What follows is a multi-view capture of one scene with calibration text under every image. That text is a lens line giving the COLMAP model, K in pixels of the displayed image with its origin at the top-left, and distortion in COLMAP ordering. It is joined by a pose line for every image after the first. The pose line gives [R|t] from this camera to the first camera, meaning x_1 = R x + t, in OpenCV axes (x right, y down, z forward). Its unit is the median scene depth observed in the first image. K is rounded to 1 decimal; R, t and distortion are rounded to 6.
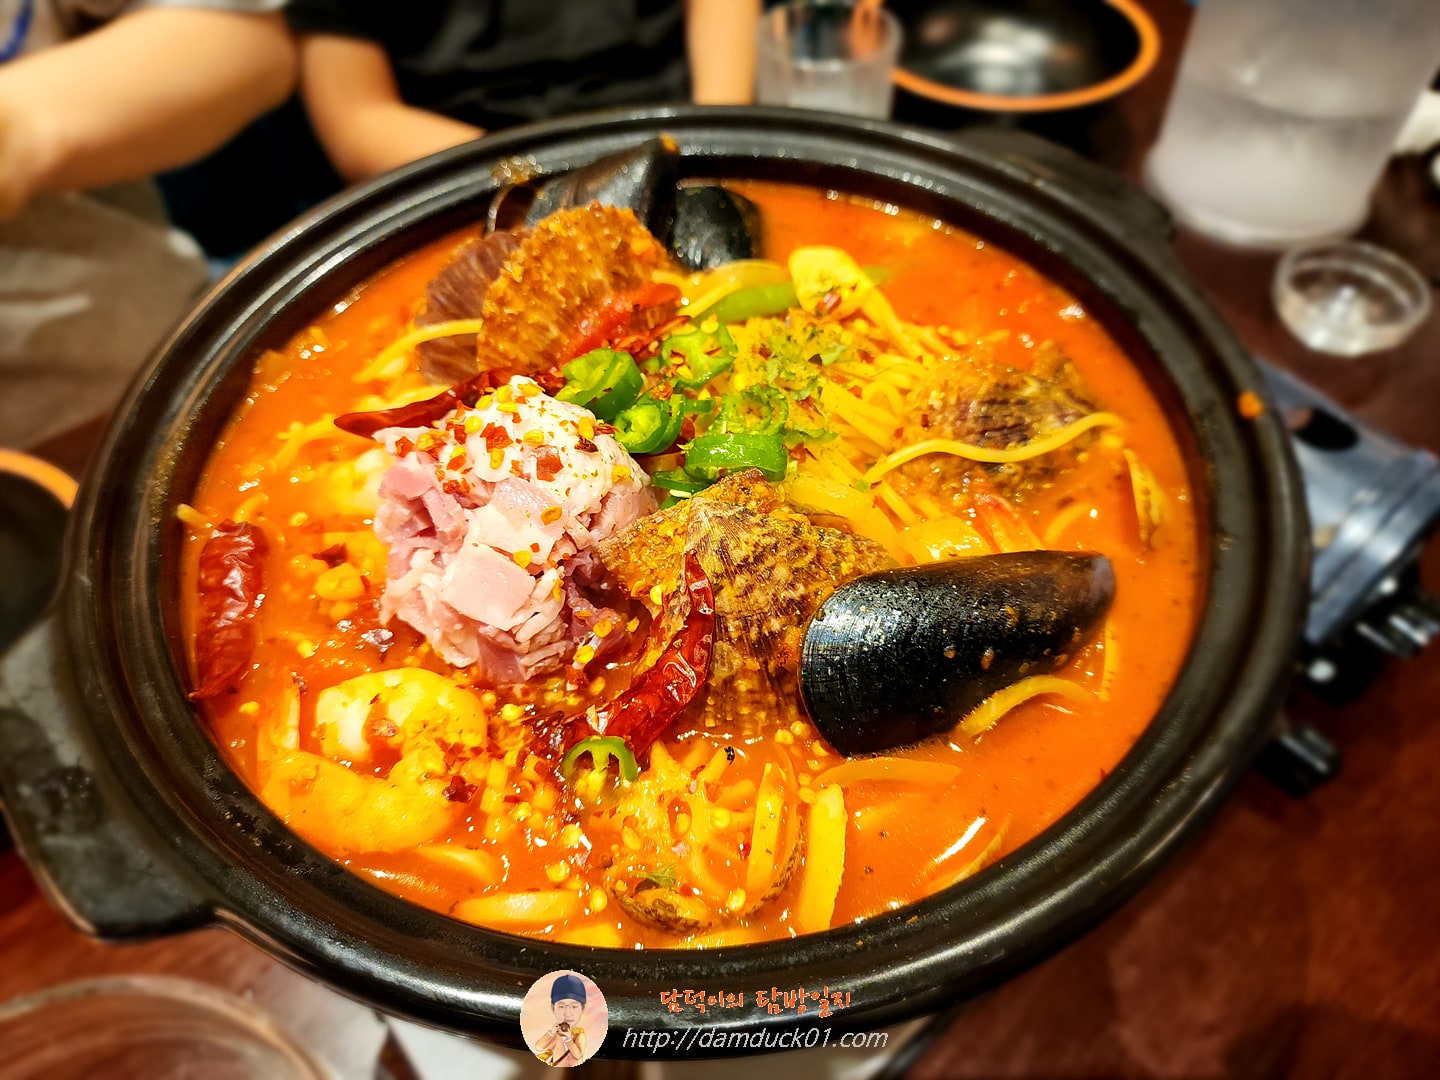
lens RADIAL K [[968.6, 0, 720.2], [0, 968.6, 545.7], [0, 0, 1]] dist [0.009089, -0.002528]
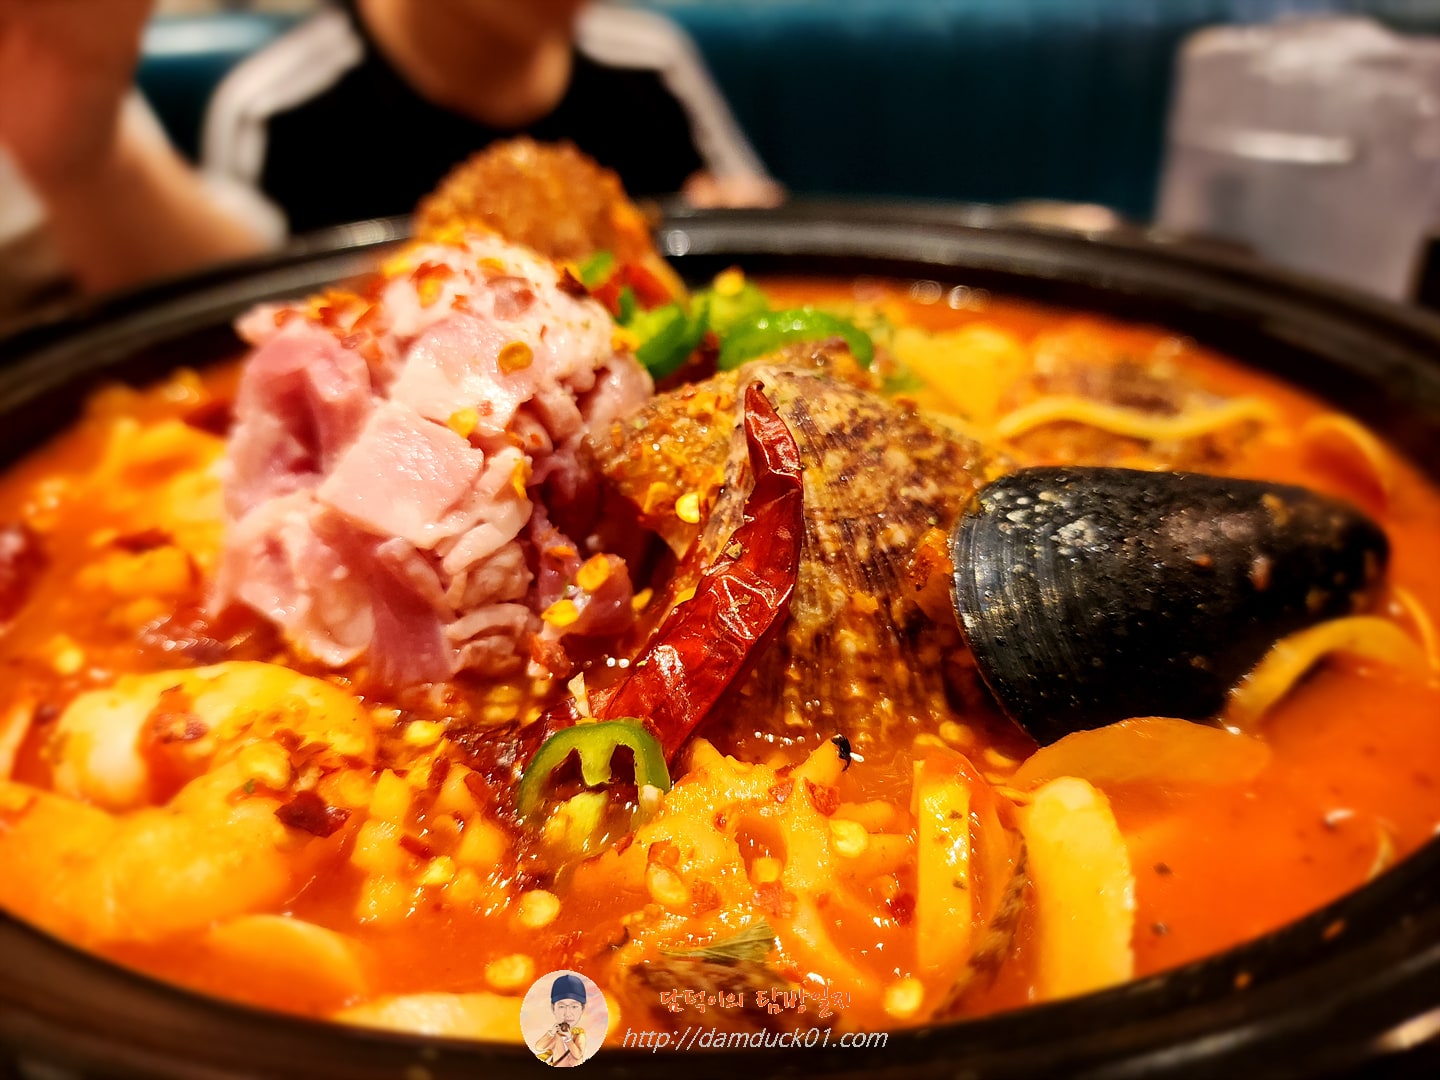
lens RADIAL K [[1055.3, 0, 724.1], [0, 1055.3, 537.5], [0, 0, 1]] dist [-0.077678, 0.027846]
pose [[0.997560, -0.018792, 0.067232, -0.088634], [0.044025, 0.916773, -0.396975, 0.327718], [-0.054177, 0.398967, 0.915364, 0.431210]]
